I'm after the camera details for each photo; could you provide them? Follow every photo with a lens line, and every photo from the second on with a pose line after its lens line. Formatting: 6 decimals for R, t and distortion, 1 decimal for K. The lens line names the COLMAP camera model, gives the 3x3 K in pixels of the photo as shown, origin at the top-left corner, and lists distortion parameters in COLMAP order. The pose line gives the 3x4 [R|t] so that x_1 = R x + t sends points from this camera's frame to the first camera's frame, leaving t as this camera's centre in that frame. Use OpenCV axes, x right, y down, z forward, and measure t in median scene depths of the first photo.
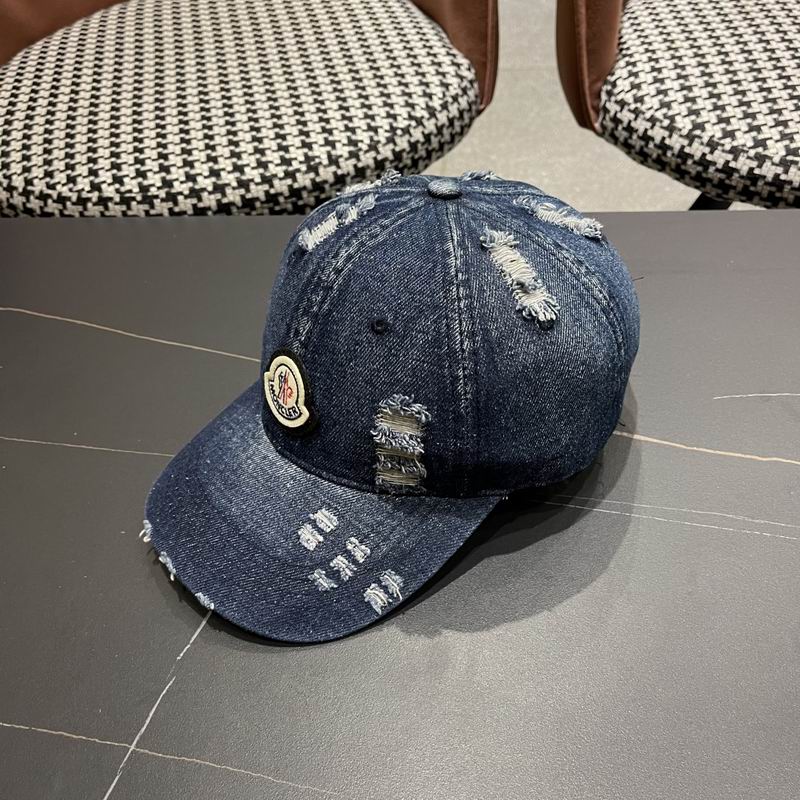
lens RADIAL K [[841.3, 0, 412.5], [0, 841.3, 406.7], [0, 0, 1]] dist [0.021776, 0.000000]
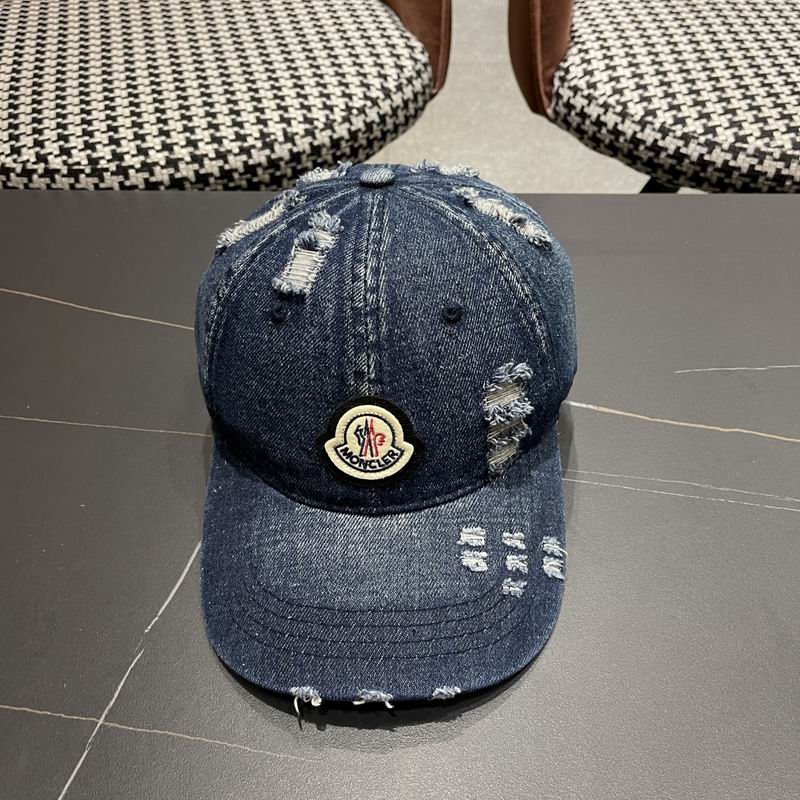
lens RADIAL K [[841.3, 0, 403.5], [0, 841.3, 402.4], [0, 0, 1]] dist [0.021776, 0.000000]
pose [[0.997509, 0.002228, 0.070504, -0.029157], [-0.001943, 0.999990, -0.004104, 0.021919], [-0.070513, 0.003957, 0.997503, 0.005854]]
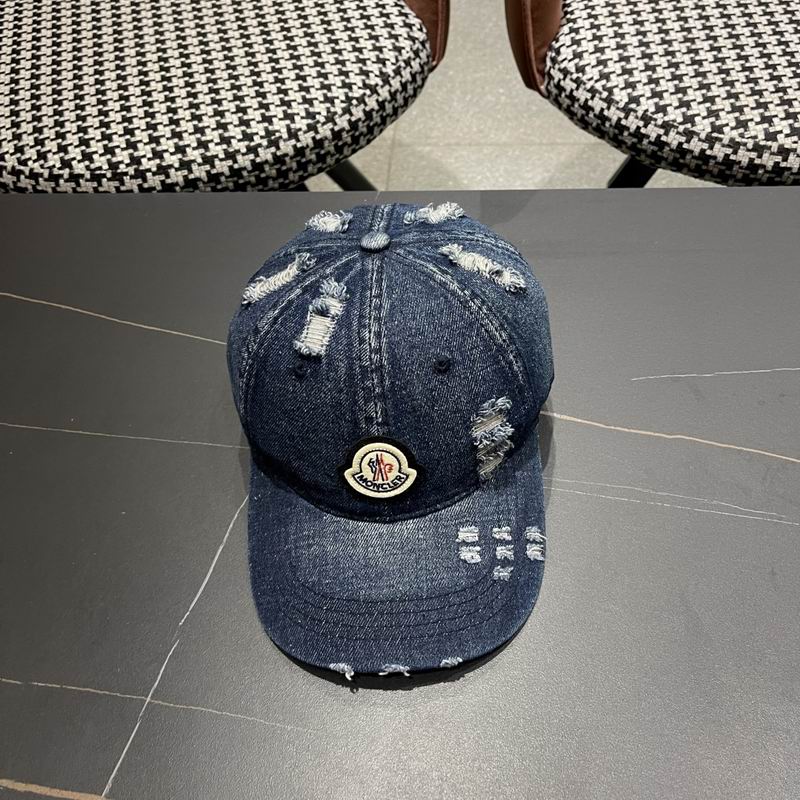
lens RADIAL K [[841.3, 0, 413.7], [0, 841.3, 397.4], [0, 0, 1]] dist [0.021776, 0.000000]
pose [[0.999004, -0.022311, 0.038640, 0.009277], [0.017199, 0.991636, 0.127916, -0.097537], [-0.041171, -0.127124, 0.991032, -0.095415]]
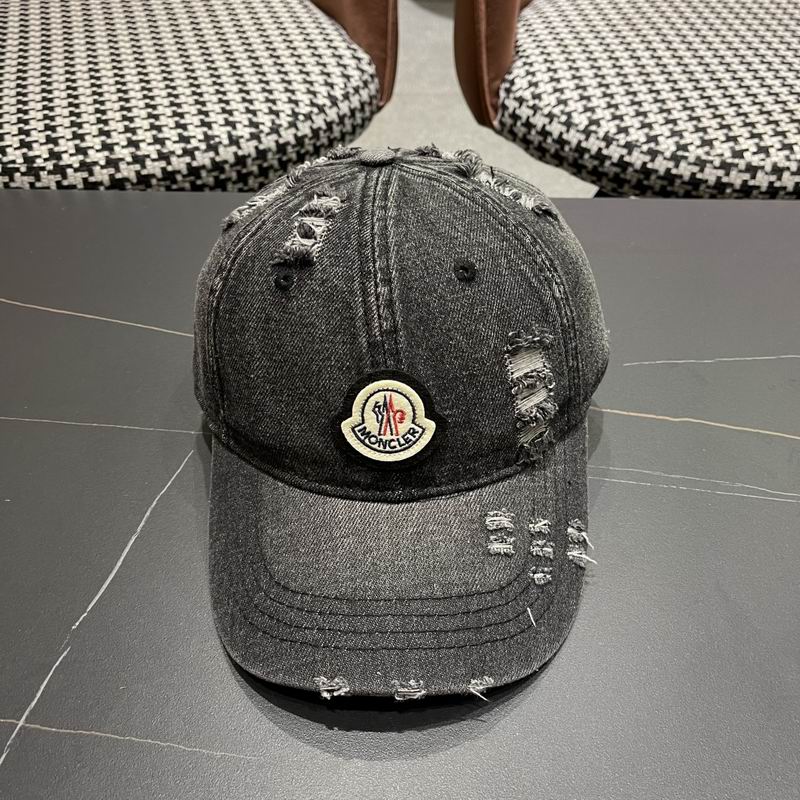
lens RADIAL K [[841.3, 0, 403.8], [0, 841.3, 400.9], [0, 0, 1]] dist [0.021776, 0.000000]
pose [[0.991579, 0.001823, 0.129488, -0.024982], [0.004751, 0.998716, -0.050445, 0.058225], [-0.129413, 0.050636, 0.990297, 0.024834]]
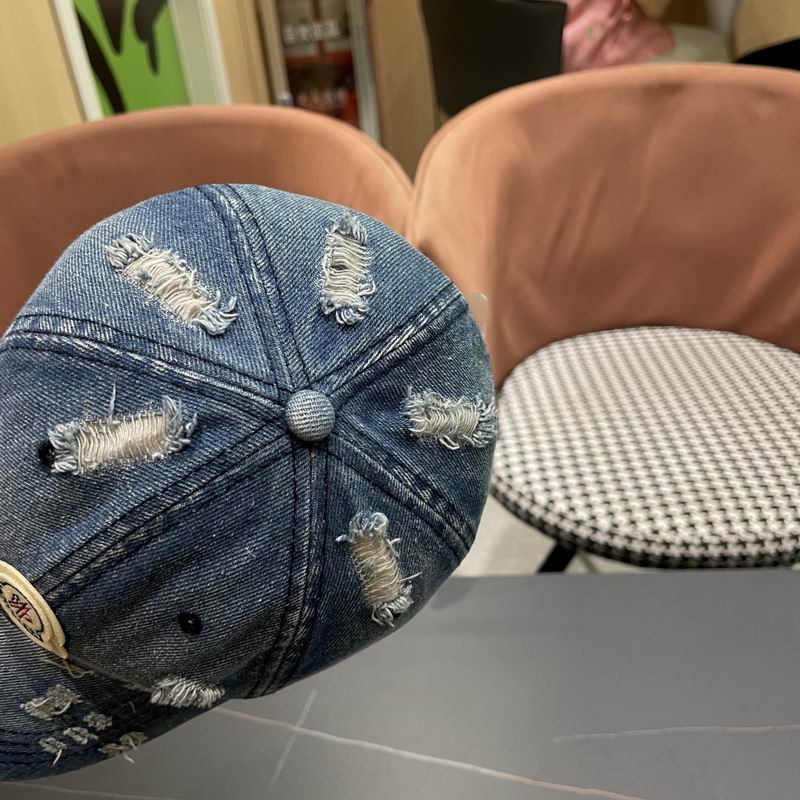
lens RADIAL K [[841.3, 0, 393.5], [0, 841.3, 401.9], [0, 0, 1]] dist [0.021776, 0.000000]
pose [[0.998786, -0.030871, 0.038376, 0.026217], [0.038479, 0.975466, -0.216763, -0.195819], [-0.030743, 0.217976, 0.975470, -0.389707]]
